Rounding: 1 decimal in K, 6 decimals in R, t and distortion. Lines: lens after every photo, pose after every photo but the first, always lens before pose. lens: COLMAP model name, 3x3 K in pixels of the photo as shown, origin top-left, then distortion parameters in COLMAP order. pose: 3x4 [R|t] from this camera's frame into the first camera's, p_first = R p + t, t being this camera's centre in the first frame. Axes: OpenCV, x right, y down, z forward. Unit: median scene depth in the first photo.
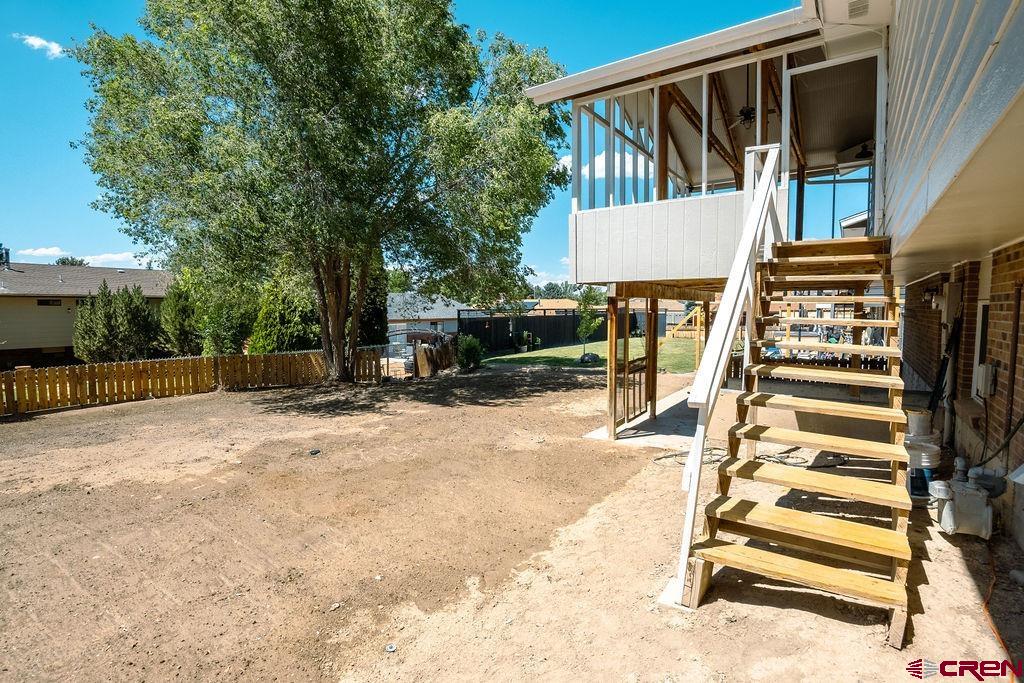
lens RADIAL K [[495.2, 0, 512.8], [0, 495.2, 340.6], [0, 0, 1]] dist [-0.021317, -0.003276]
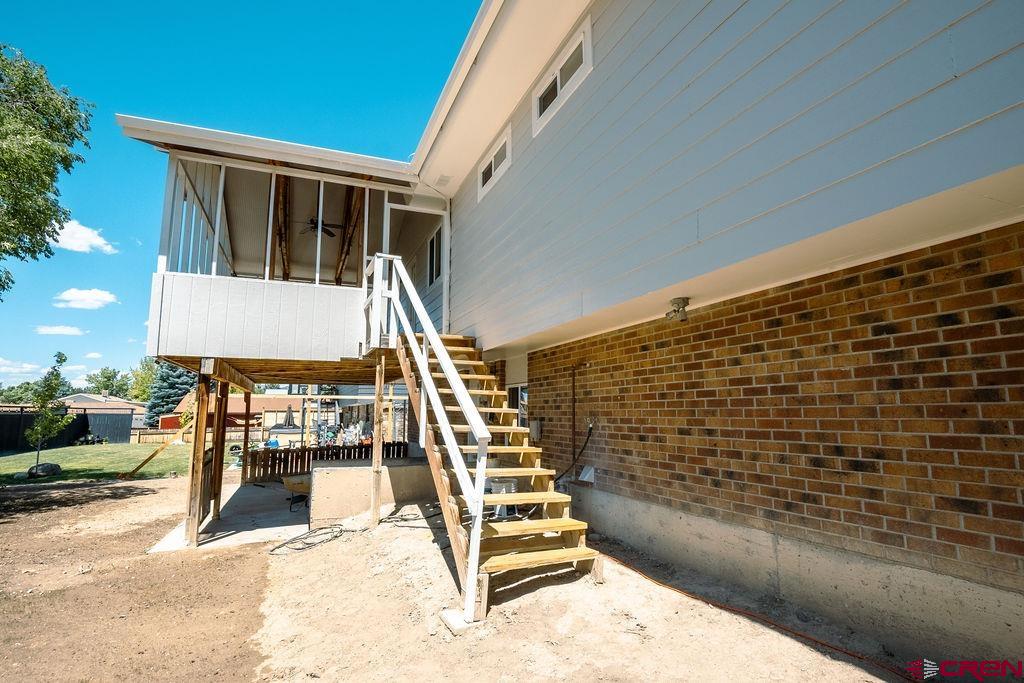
lens RADIAL K [[495.2, 0, 502.2], [0, 495.2, 344.3], [0, 0, 1]] dist [-0.021317, -0.003276]
pose [[0.549881, 0.113498, 0.827496, -0.304255], [0.056749, 0.983358, -0.172586, 0.050041], [-0.833313, 0.141861, 0.534289, 0.115030]]
